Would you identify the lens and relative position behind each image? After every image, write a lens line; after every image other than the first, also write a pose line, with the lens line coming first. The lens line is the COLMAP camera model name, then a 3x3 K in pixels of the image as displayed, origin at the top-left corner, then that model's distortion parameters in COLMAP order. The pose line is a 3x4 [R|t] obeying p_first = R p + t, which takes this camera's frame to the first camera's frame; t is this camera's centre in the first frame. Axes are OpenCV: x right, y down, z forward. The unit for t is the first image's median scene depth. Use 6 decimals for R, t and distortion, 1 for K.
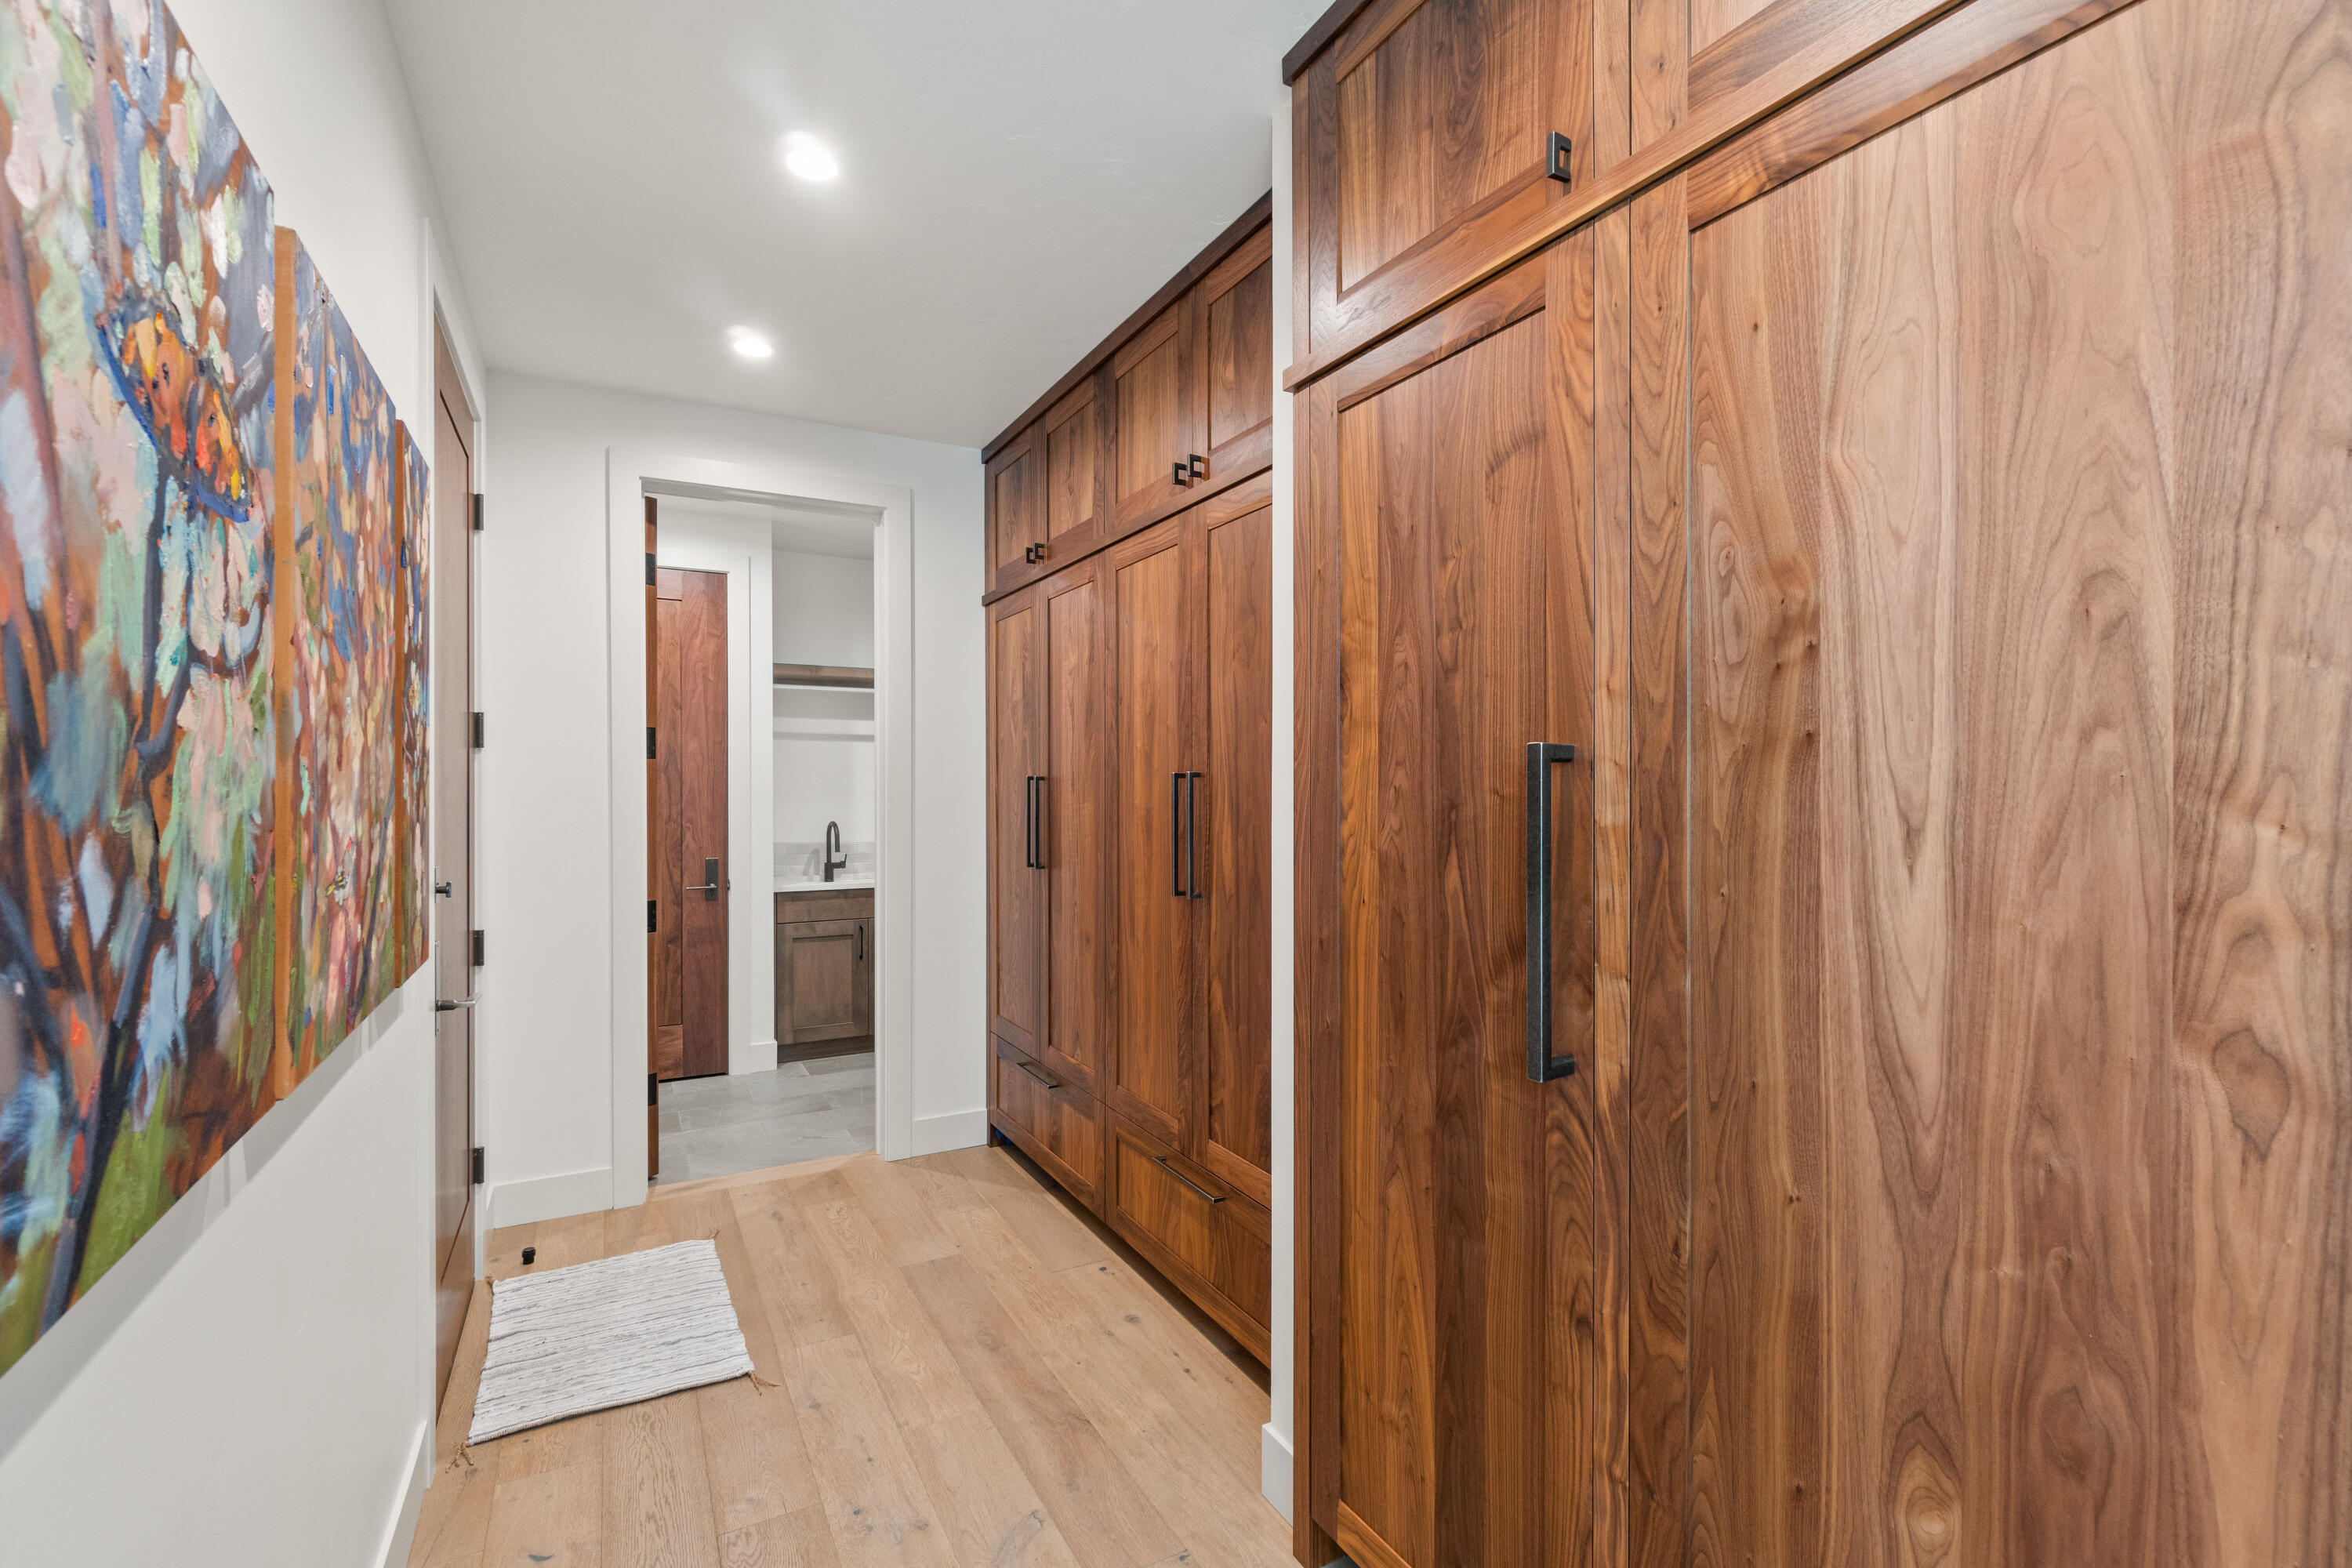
lens RADIAL K [[1015.5, 0, 1186.2], [0, 1015.5, 790.5], [0, 0, 1]] dist [-0.002827, 0.000020]
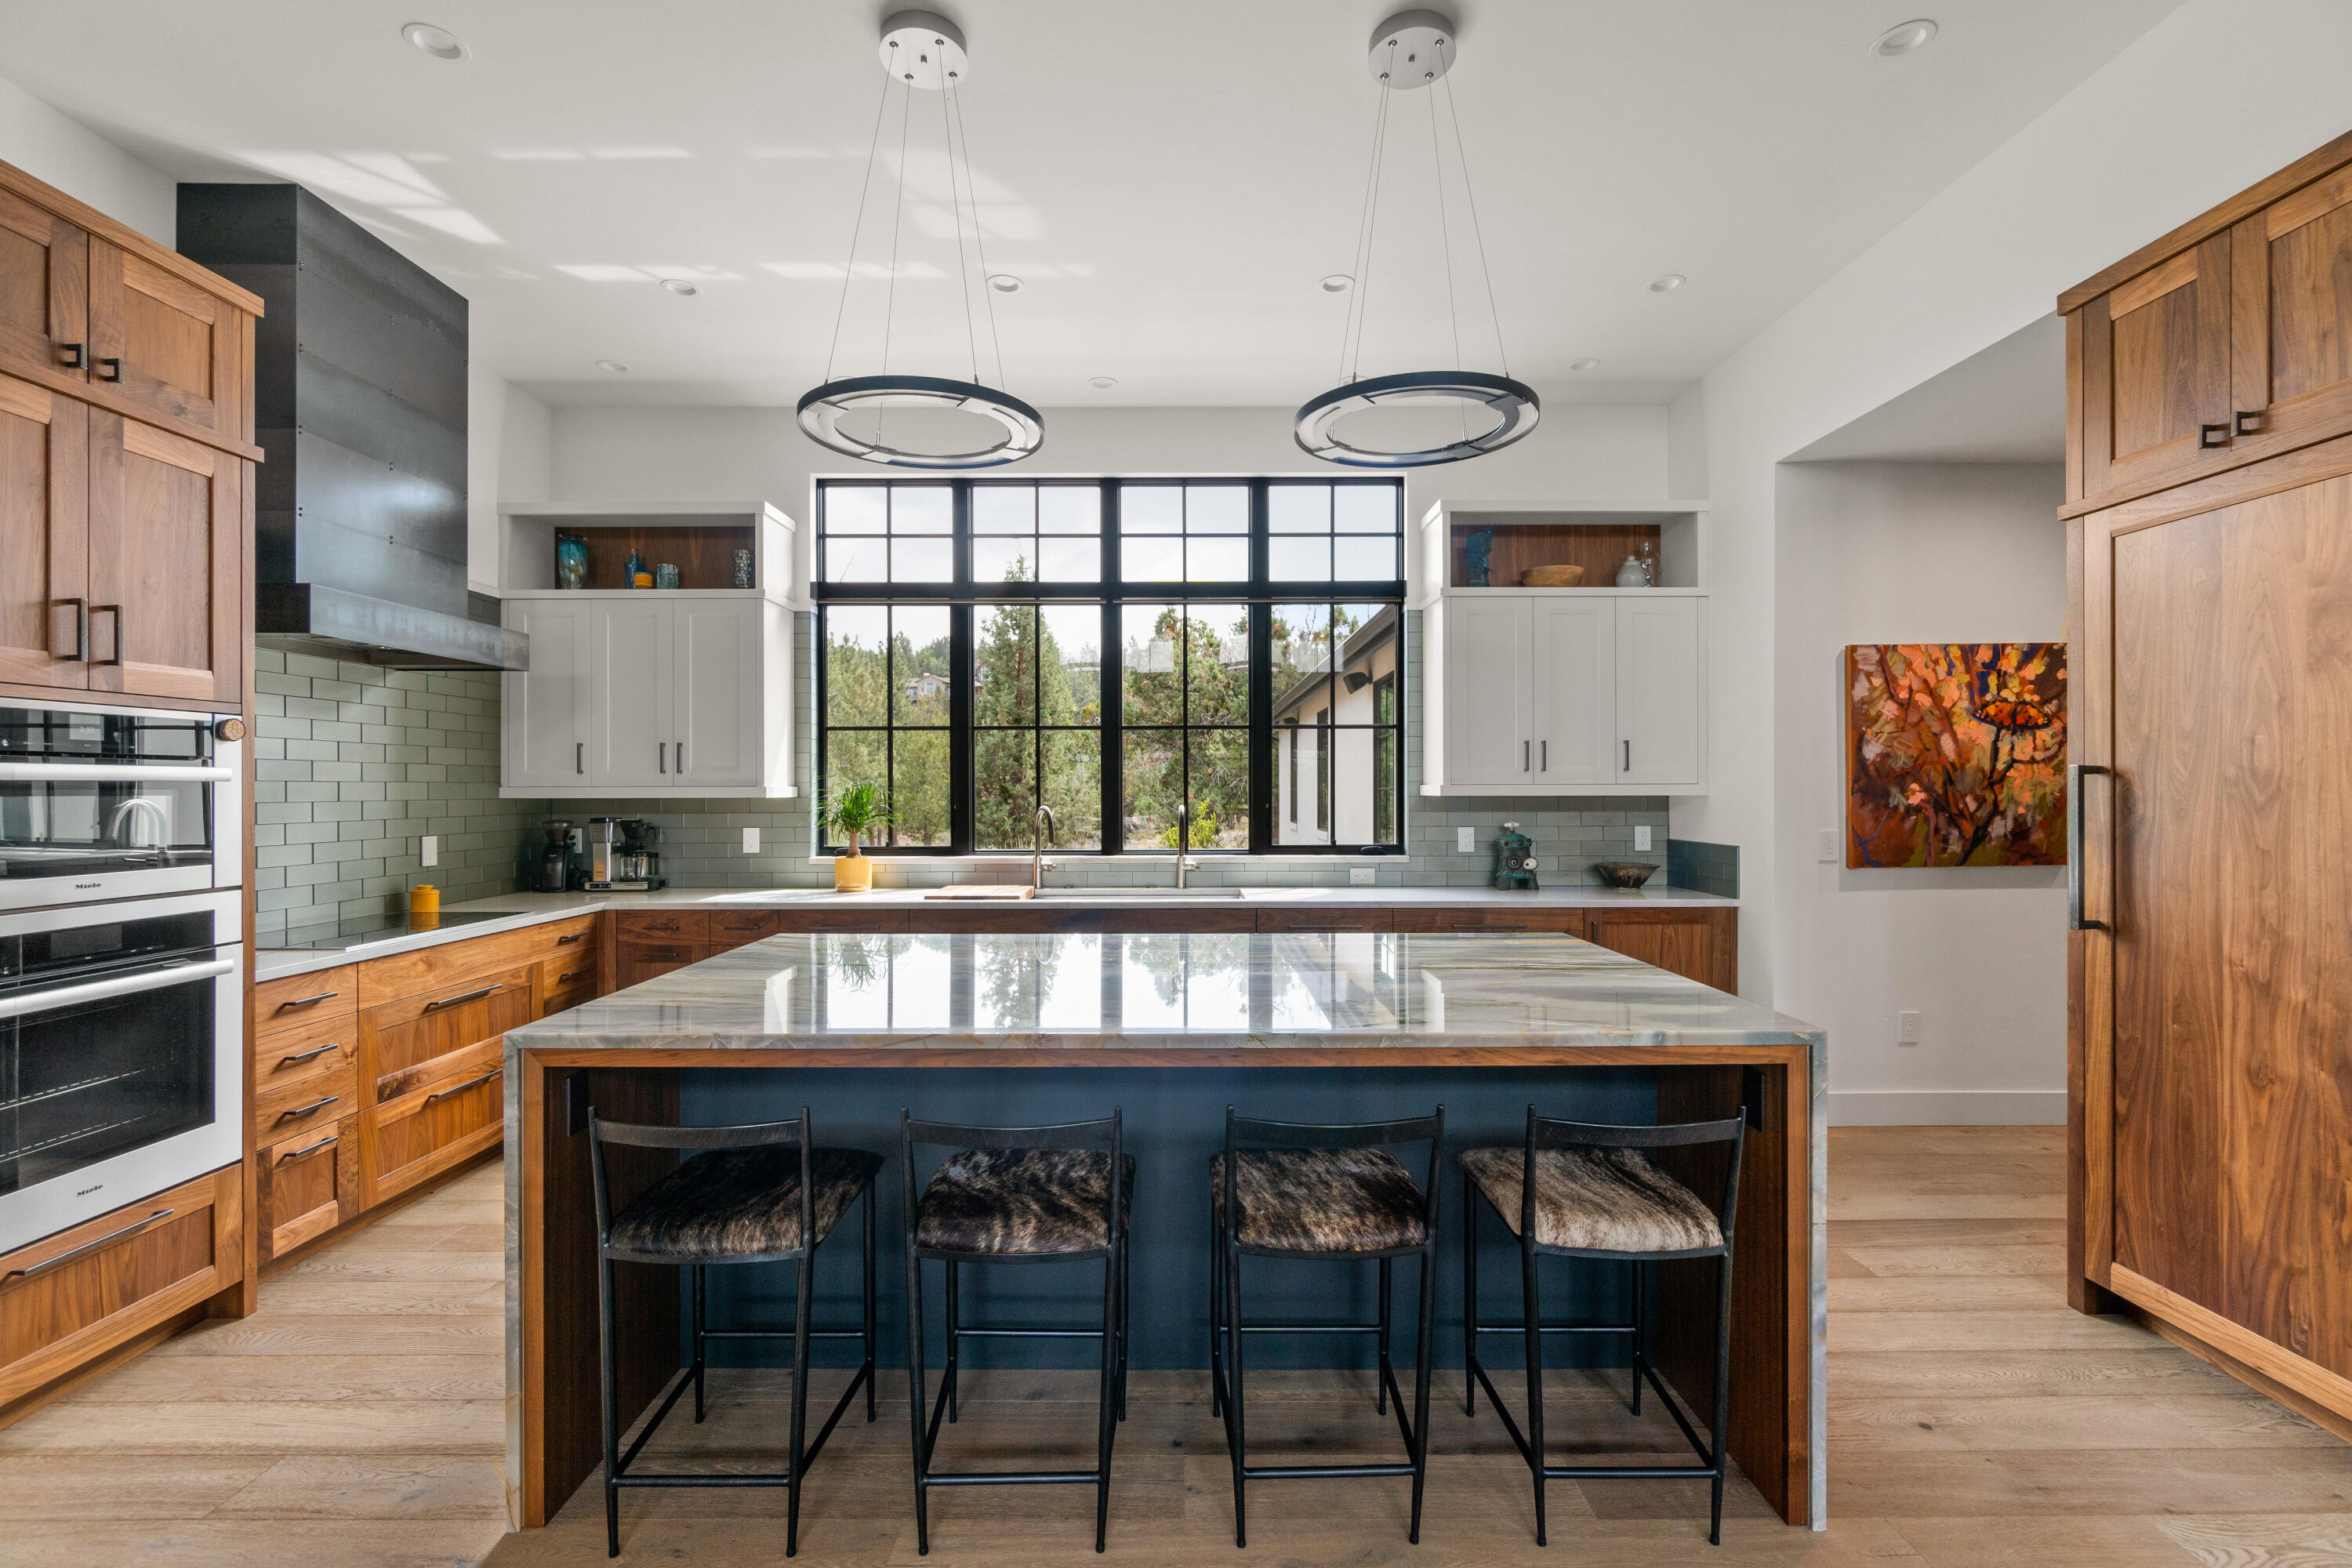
lens RADIAL K [[1015.5, 0, 1186.2], [0, 1015.5, 790.5], [0, 0, 1]] dist [-0.002827, 0.000020]
pose [[-0.489676, 0.001347, -0.871904, 5.074735], [-0.001636, 0.999996, 0.002464, 0.007488], [0.871903, 0.002633, -0.489671, -0.130273]]
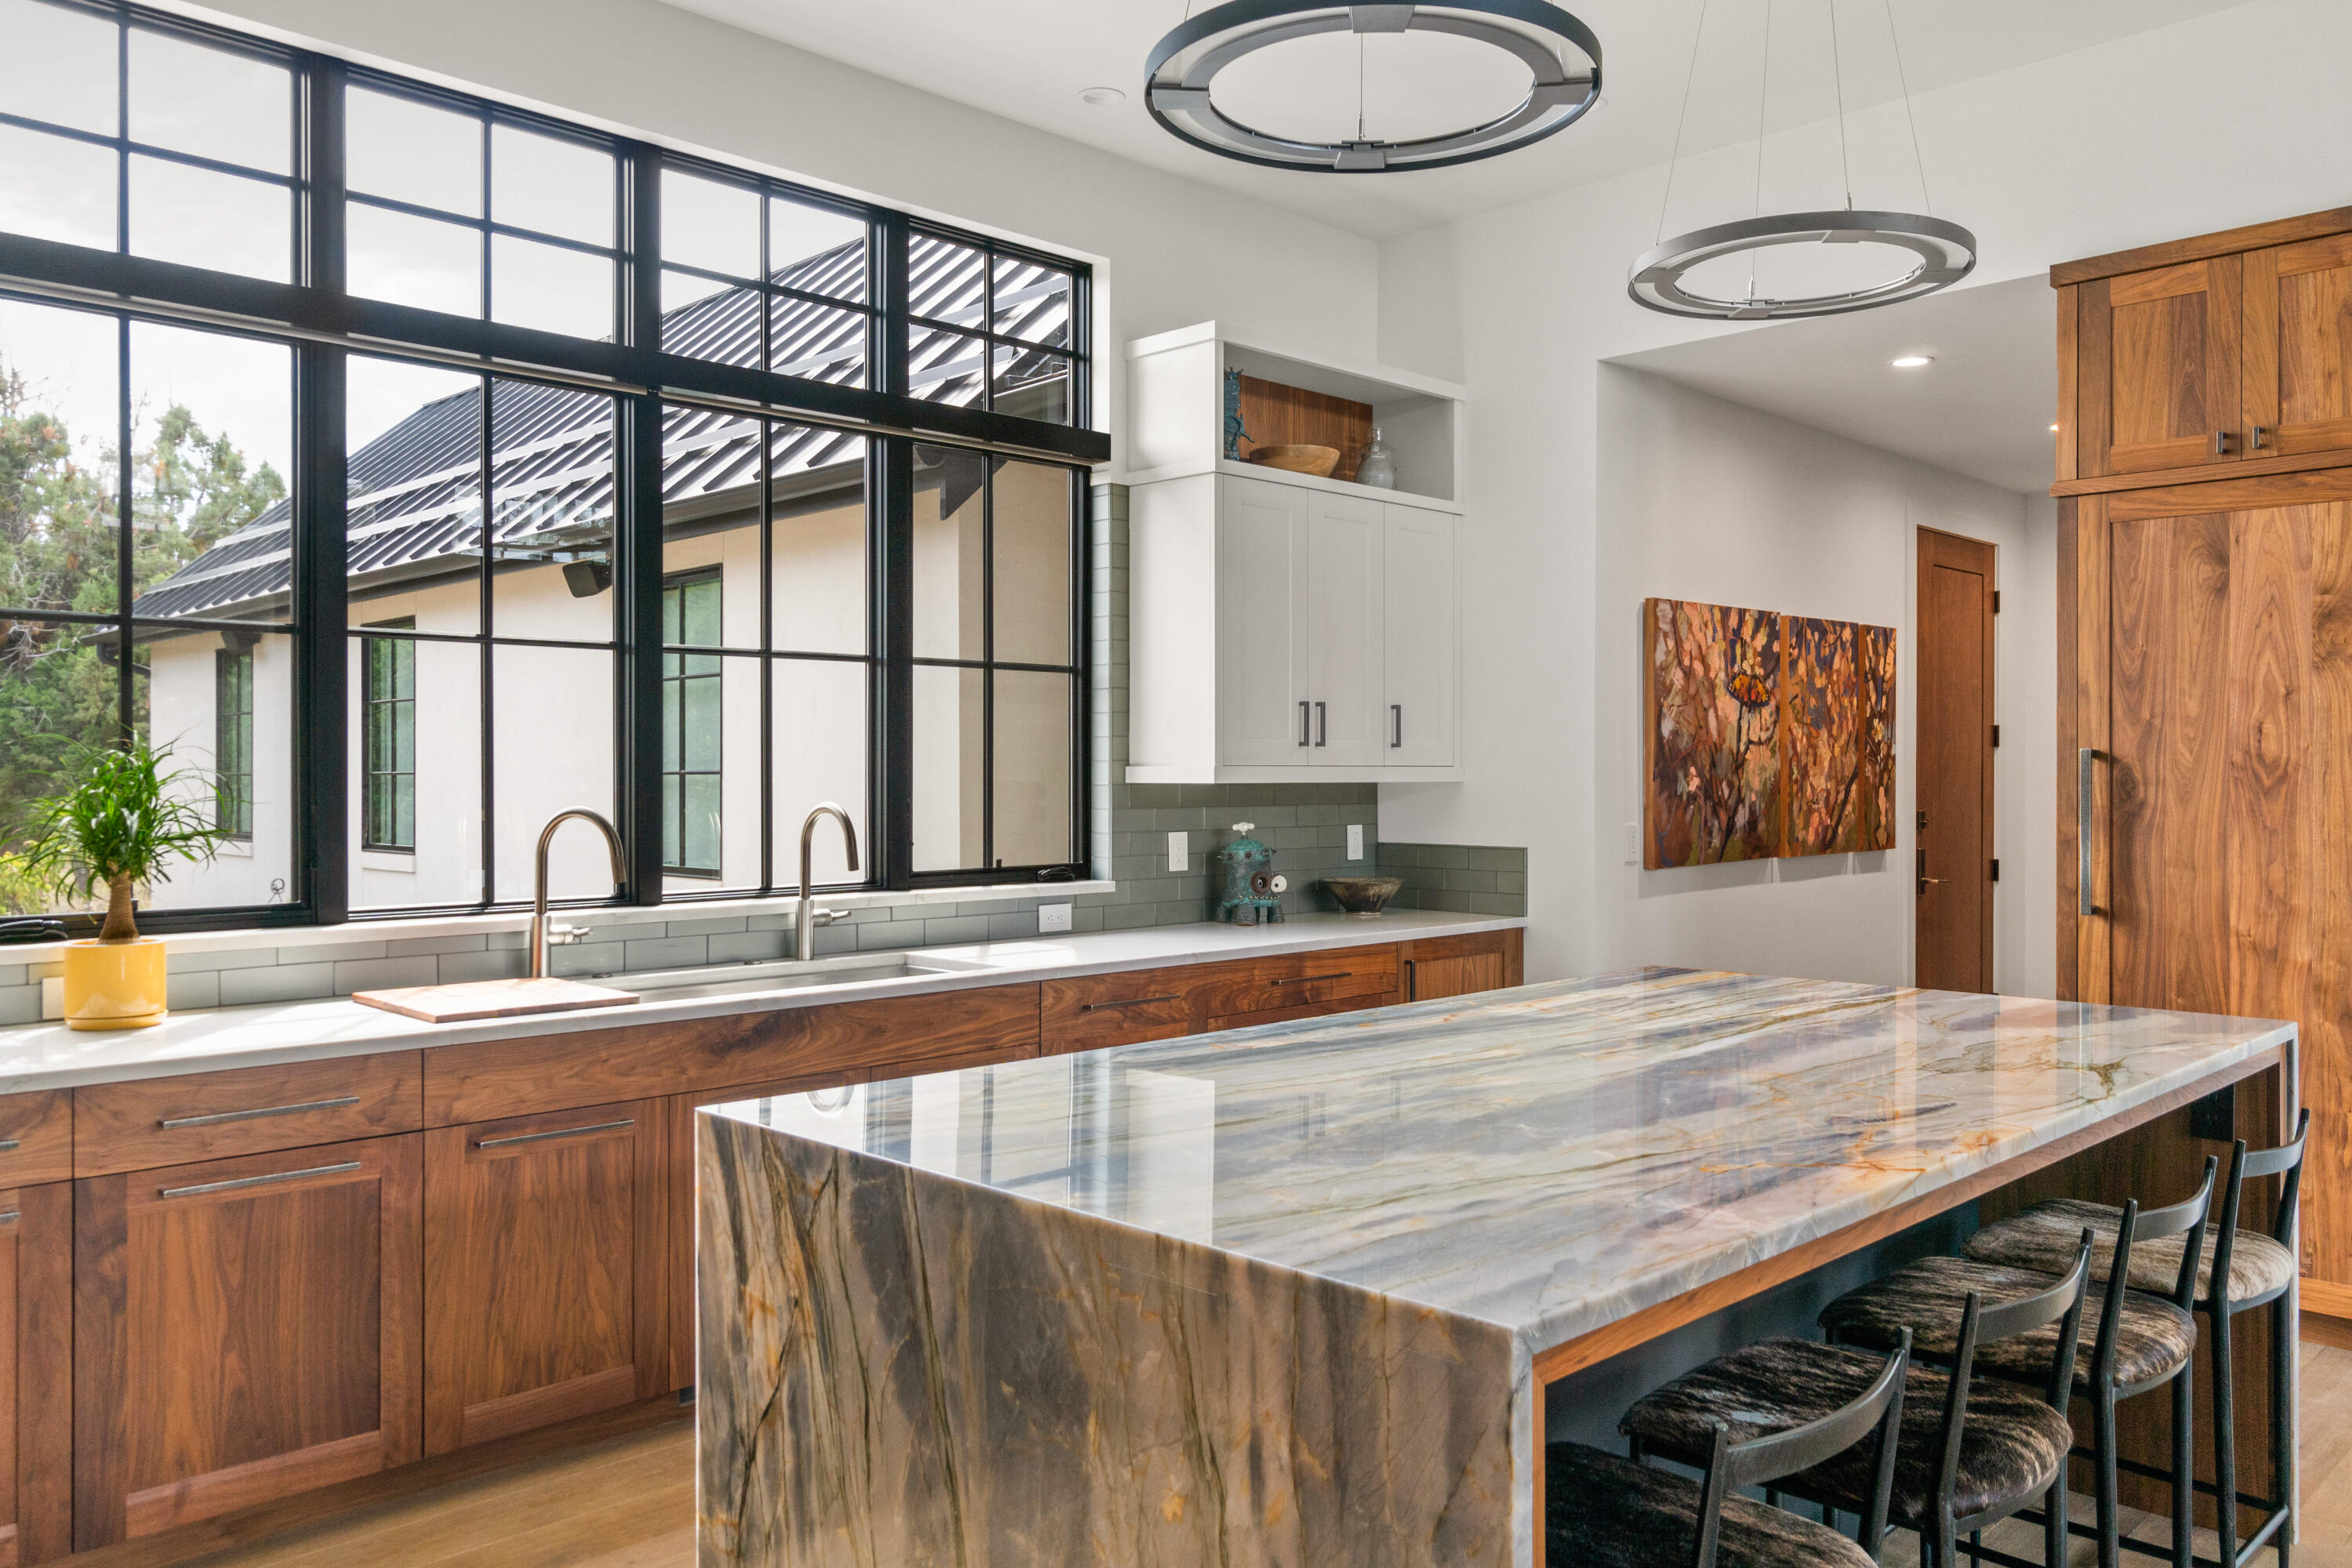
lens RADIAL K [[1735.4, 0, 1190.4], [0, 1735.4, 781.2], [0, 0, 1]] dist [-0.001578, 0.000336]
pose [[0.261103, 0.004208, -0.965302, 5.381856], [-0.002677, 0.999990, 0.003635, 0.018264], [0.965307, 0.001635, 0.261112, -3.163660]]
